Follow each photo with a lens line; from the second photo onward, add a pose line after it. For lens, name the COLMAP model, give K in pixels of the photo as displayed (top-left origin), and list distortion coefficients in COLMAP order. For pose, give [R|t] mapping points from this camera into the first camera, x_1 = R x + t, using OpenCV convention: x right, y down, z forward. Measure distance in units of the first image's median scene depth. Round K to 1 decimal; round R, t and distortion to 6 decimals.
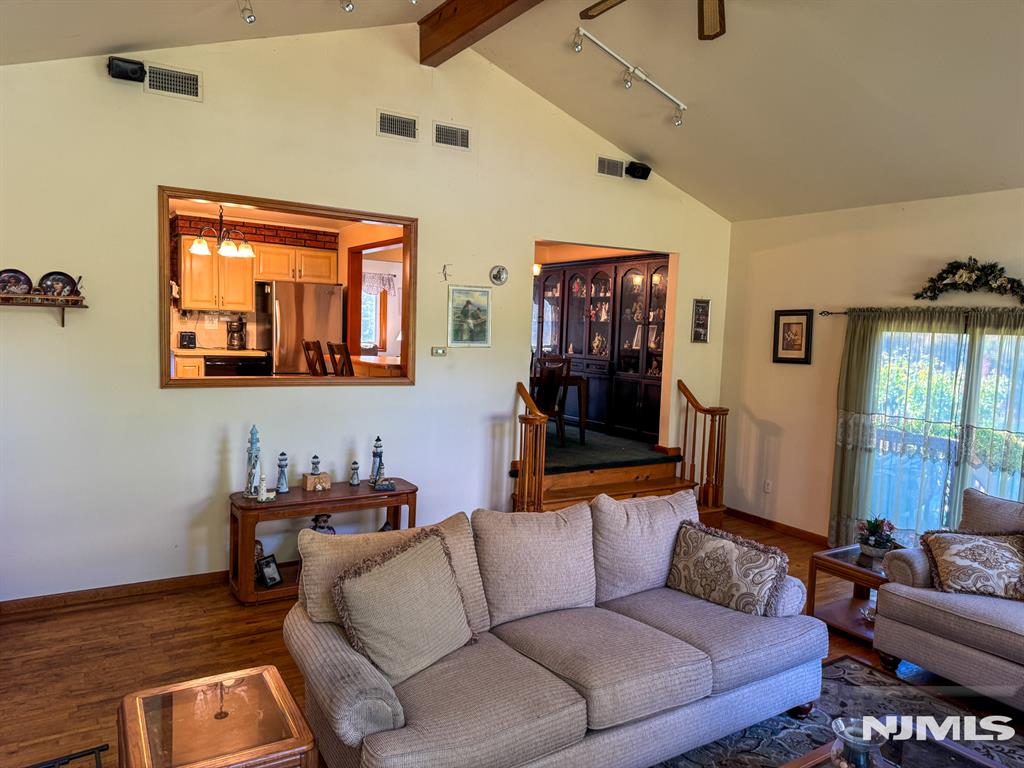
lens RADIAL K [[745.7, 0, 512.1], [0, 745.7, 404.6], [0, 0, 1]] dist [0.081536, -0.096750]
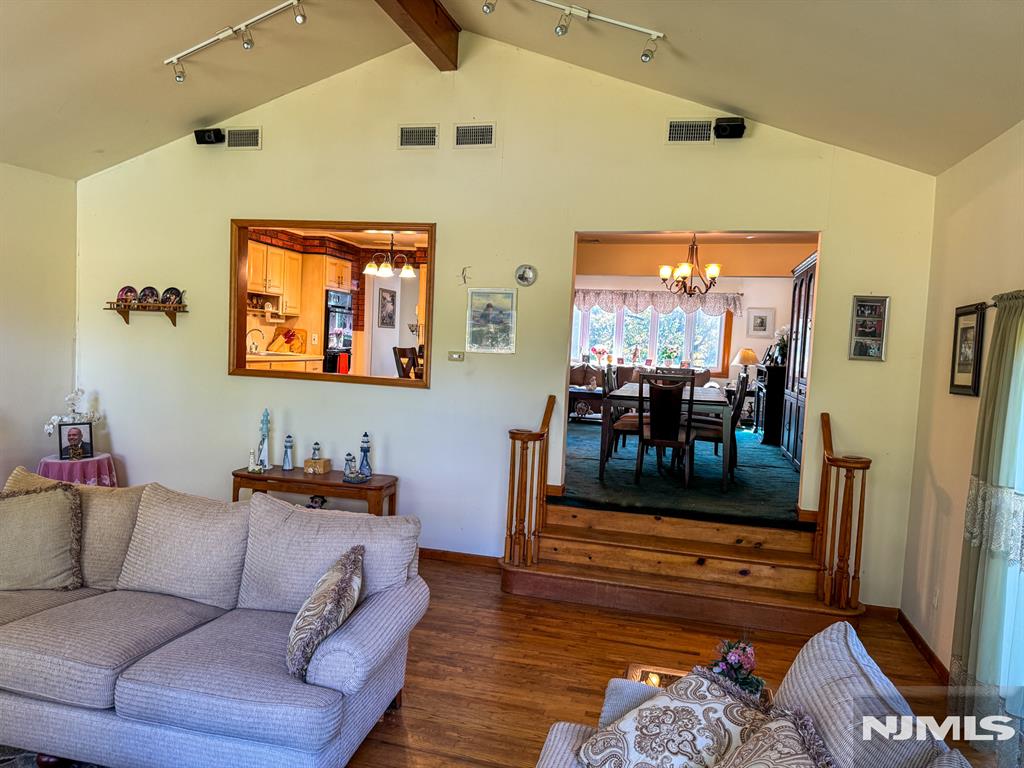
lens RADIAL K [[732.3, 0, 509.3], [0, 732.3, 388.2], [0, 0, 1]] dist [0.162969, -0.301971]
pose [[0.678210, 0.048624, -0.733258, 0.657332], [-0.100684, 0.994547, -0.027176, -0.010209], [0.727938, 0.092258, 0.679408, 0.402964]]
